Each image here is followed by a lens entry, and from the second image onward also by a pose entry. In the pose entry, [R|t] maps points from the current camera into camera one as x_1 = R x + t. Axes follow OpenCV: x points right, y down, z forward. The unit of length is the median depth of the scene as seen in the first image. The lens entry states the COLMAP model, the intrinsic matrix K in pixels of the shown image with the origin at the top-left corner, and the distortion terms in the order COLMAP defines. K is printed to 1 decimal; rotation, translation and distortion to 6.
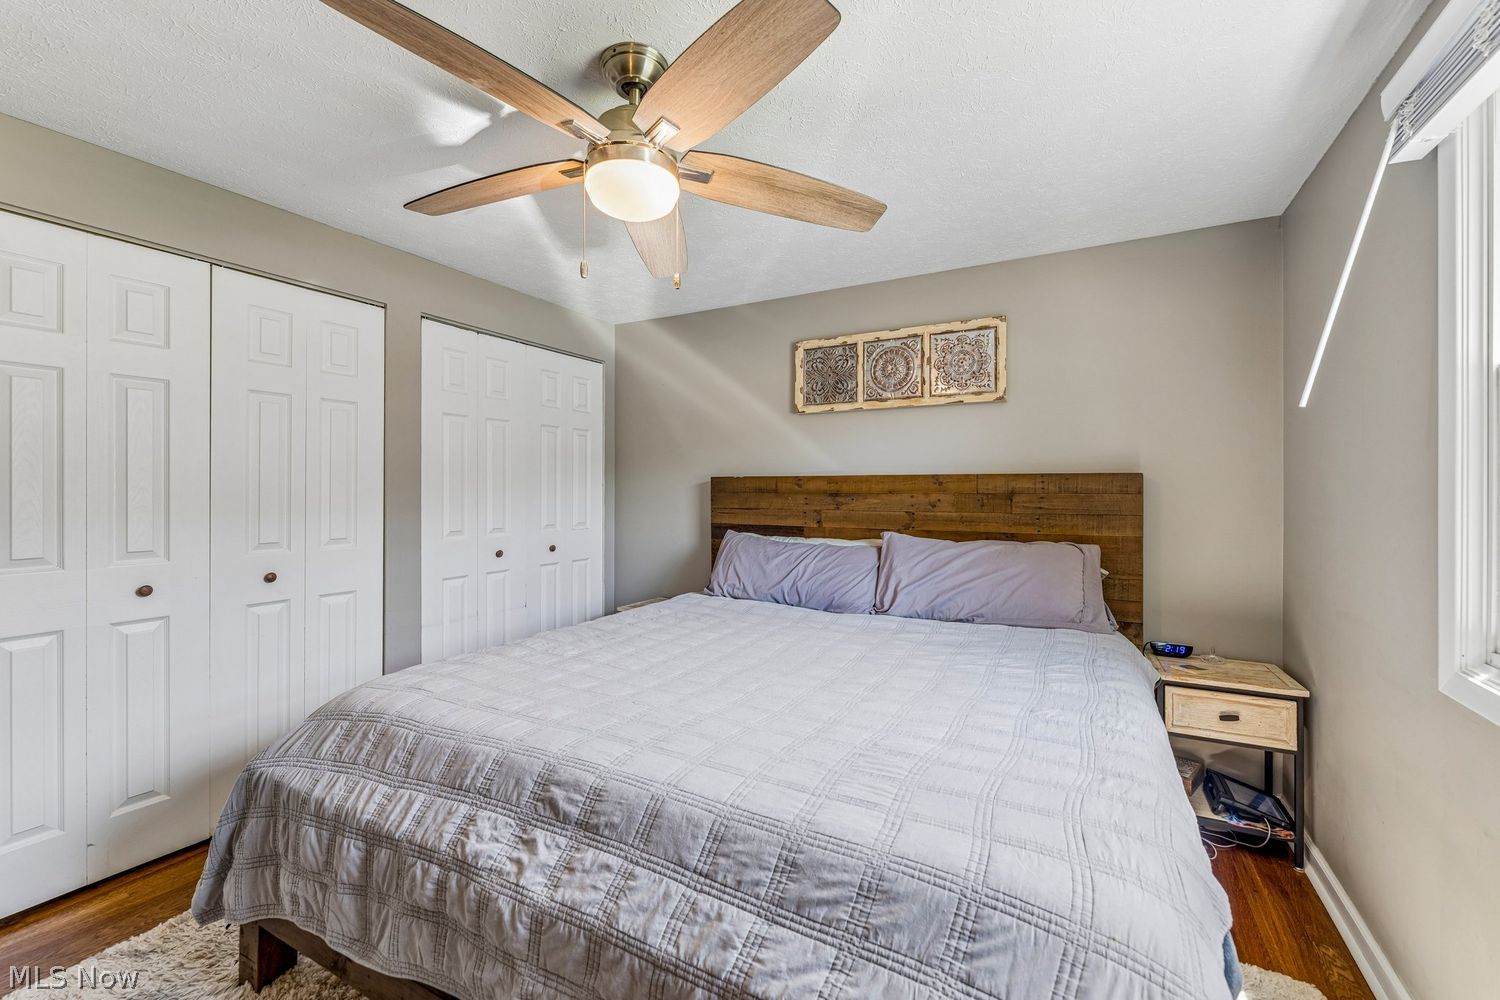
lens RADIAL K [[618.9, 0, 751.5], [0, 618.9, 496.0], [0, 0, 1]] dist [-0.004795, -0.001766]
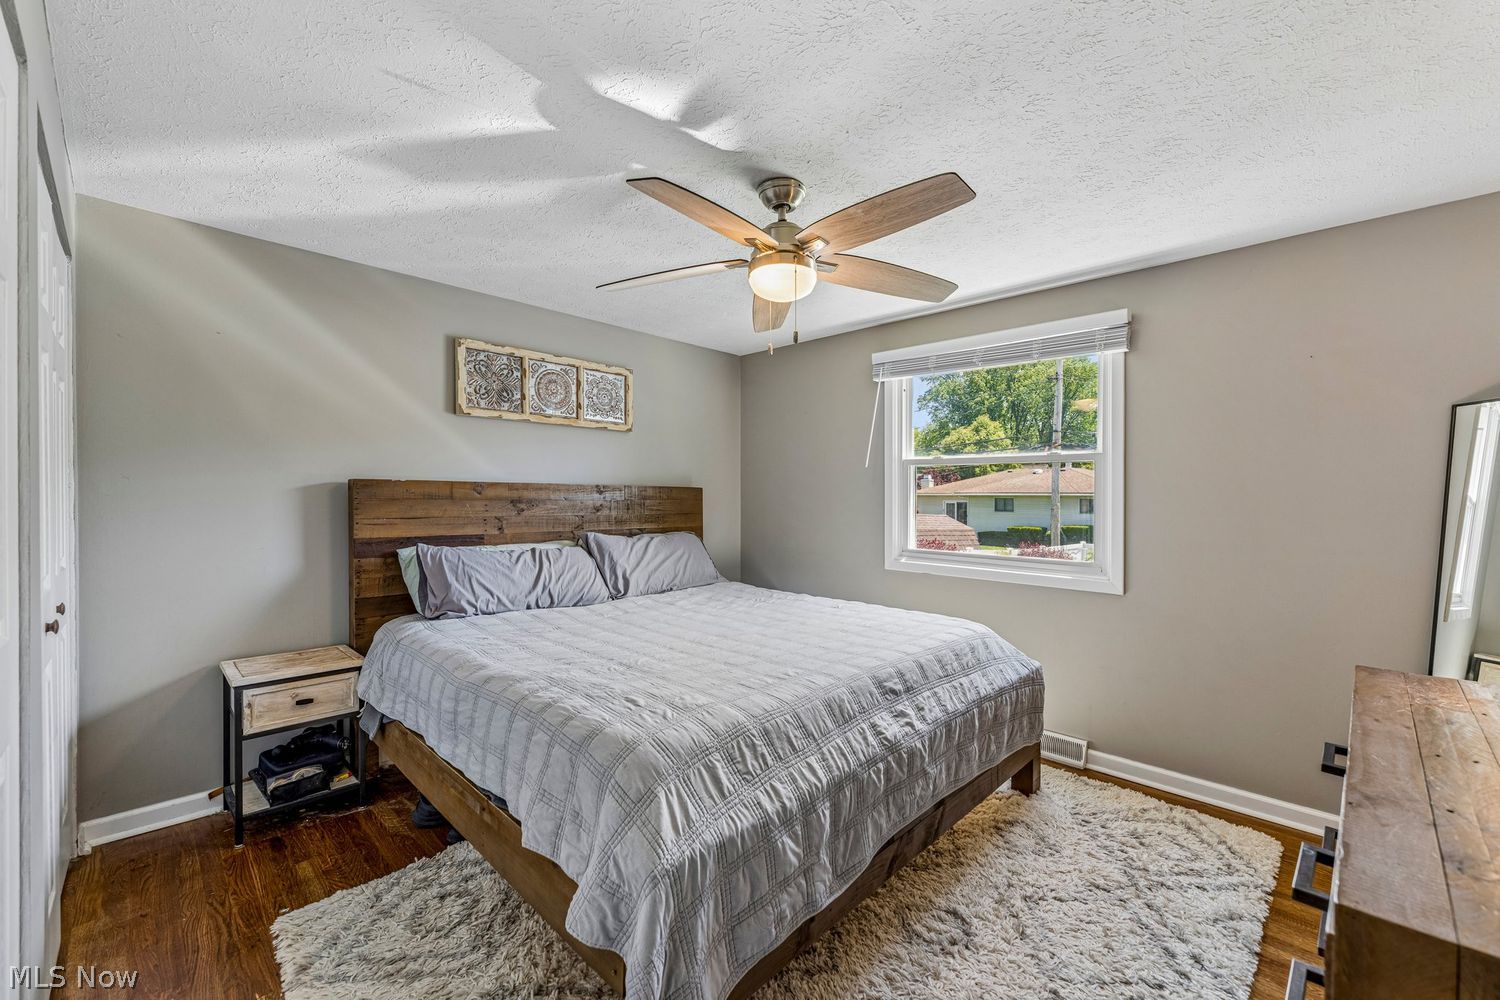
lens RADIAL K [[618.9, 0, 758.4], [0, 618.9, 499.8], [0, 0, 1]] dist [-0.004795, -0.001766]
pose [[0.246919, -0.001968, 0.969034, -0.793444], [0.001167, 0.999998, 0.001733, -0.006202], [-0.969036, 0.000703, 0.246920, 0.369203]]
